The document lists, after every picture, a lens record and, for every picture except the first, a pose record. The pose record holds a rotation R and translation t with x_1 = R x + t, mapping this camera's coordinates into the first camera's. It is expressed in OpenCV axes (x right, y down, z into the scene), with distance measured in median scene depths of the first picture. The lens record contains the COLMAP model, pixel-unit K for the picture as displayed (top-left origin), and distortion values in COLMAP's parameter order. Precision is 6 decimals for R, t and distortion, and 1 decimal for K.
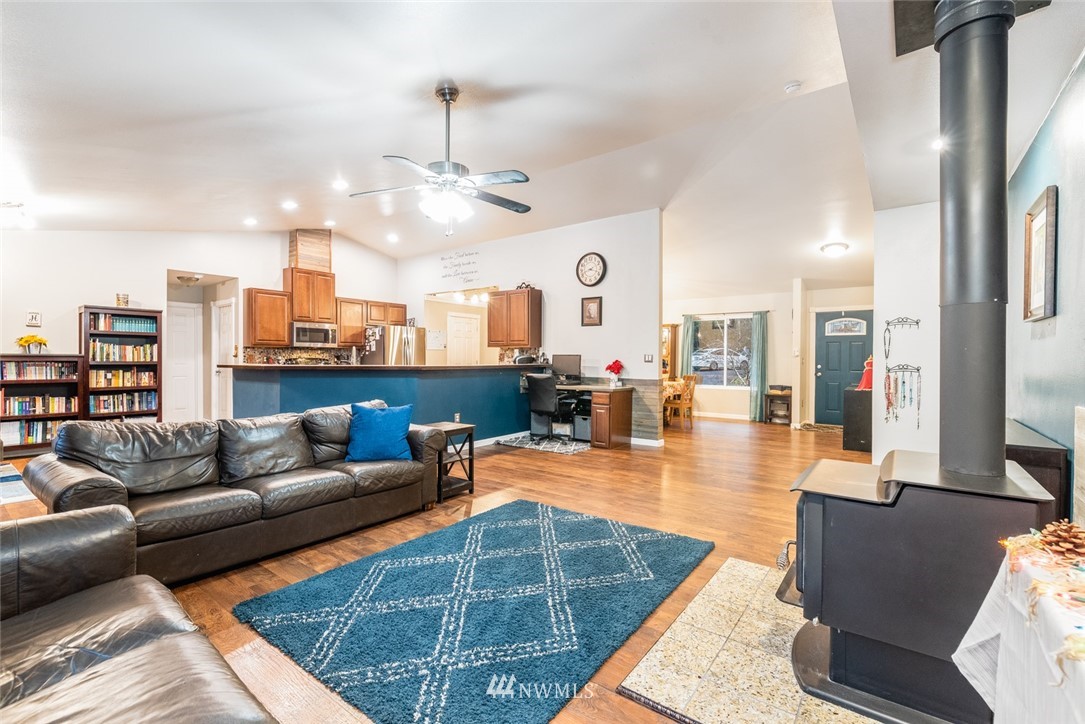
lens RADIAL K [[476.0, 0, 542.8], [0, 476.0, 363.0], [0, 0, 1]] dist [-0.004730, -0.000041]
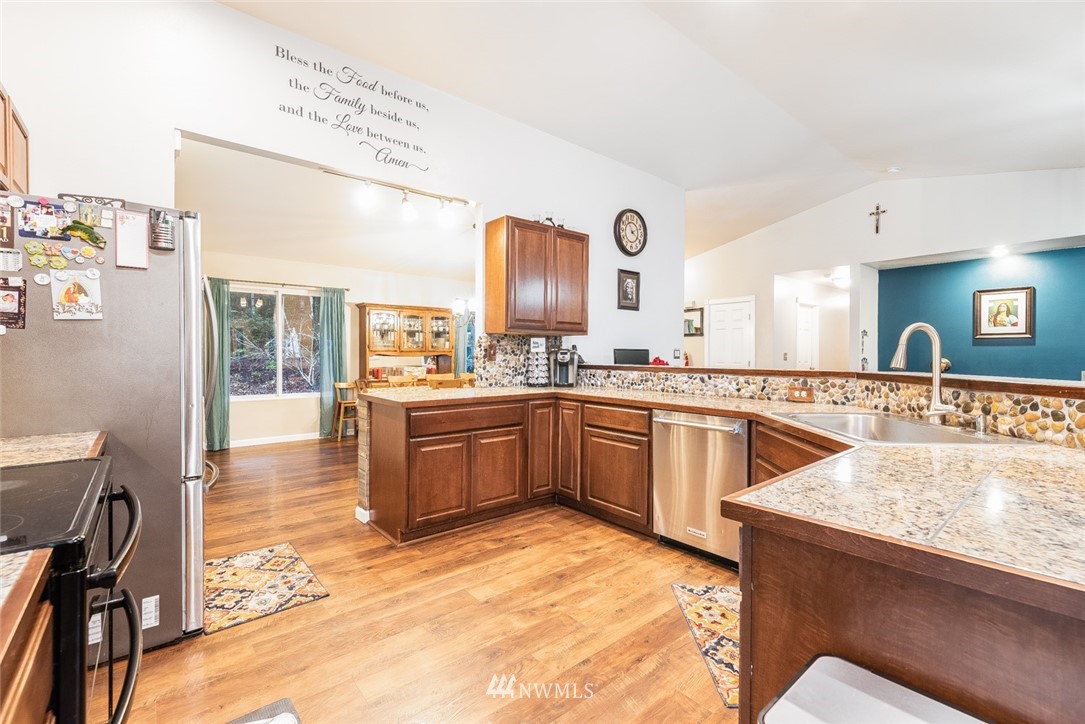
lens RADIAL K [[476.0, 0, 541.9], [0, 476.0, 358.2], [0, 0, 1]] dist [-0.004730, -0.000041]
pose [[0.231814, -0.009994, 0.972709, -0.507170], [0.006722, 0.999940, 0.008672, -0.010435], [-0.972737, 0.004528, 0.231868, 0.776366]]
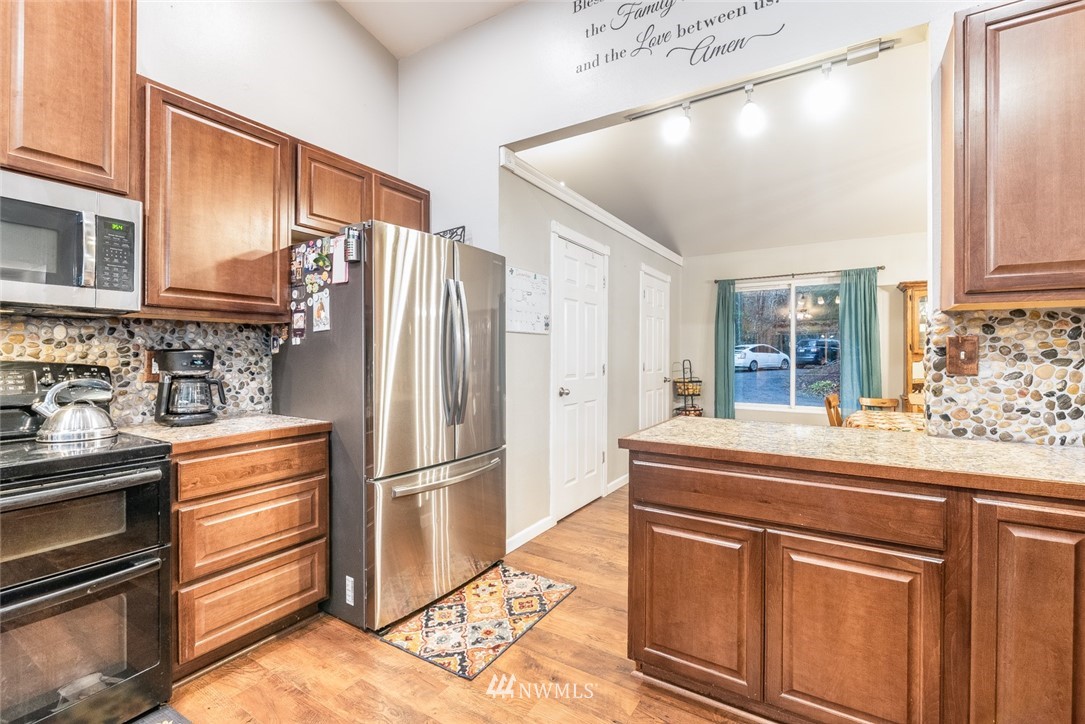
lens RADIAL K [[476.0, 0, 540.5], [0, 476.0, 353.9], [0, 0, 1]] dist [-0.004730, -0.000041]
pose [[0.996490, 0.001066, 0.083700, -0.265815], [0.000054, 0.999910, -0.013381, -0.010609], [-0.083707, 0.013339, 0.996401, 0.751428]]
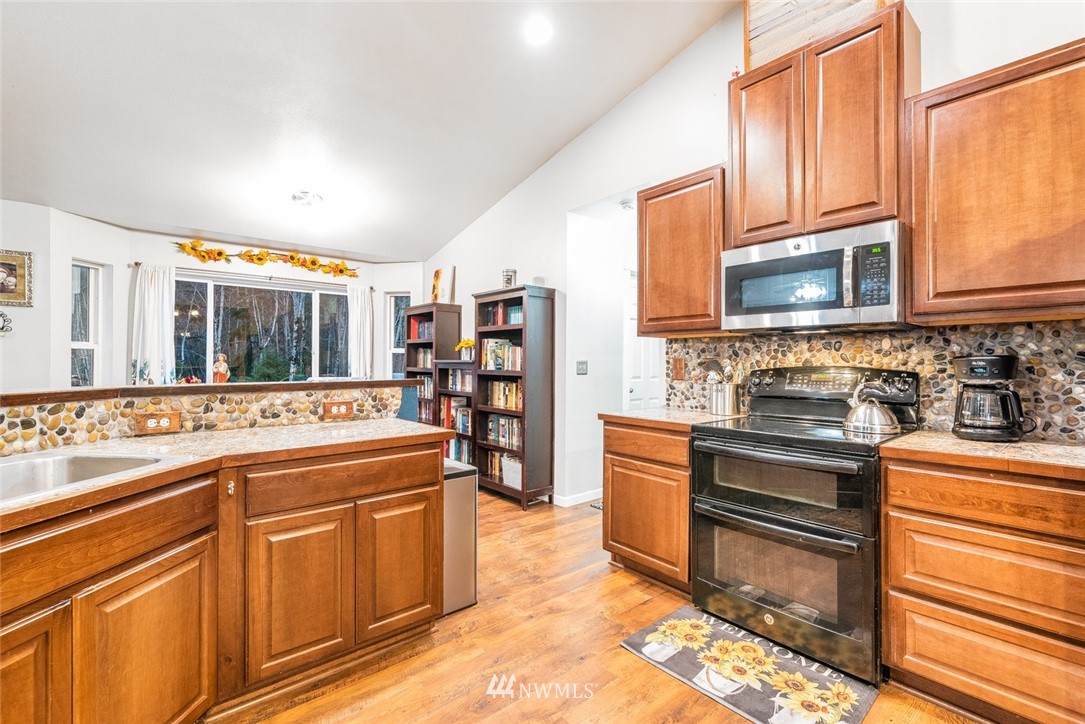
lens RADIAL K [[476.0, 0, 547.5], [0, 476.0, 361.3], [0, 0, 1]] dist [-0.004730, -0.000041]
pose [[-0.221342, -0.003850, -0.975189, -0.172102], [-0.010261, 0.999946, -0.001619, -0.011242], [0.975142, 0.009648, -0.221370, 0.857840]]
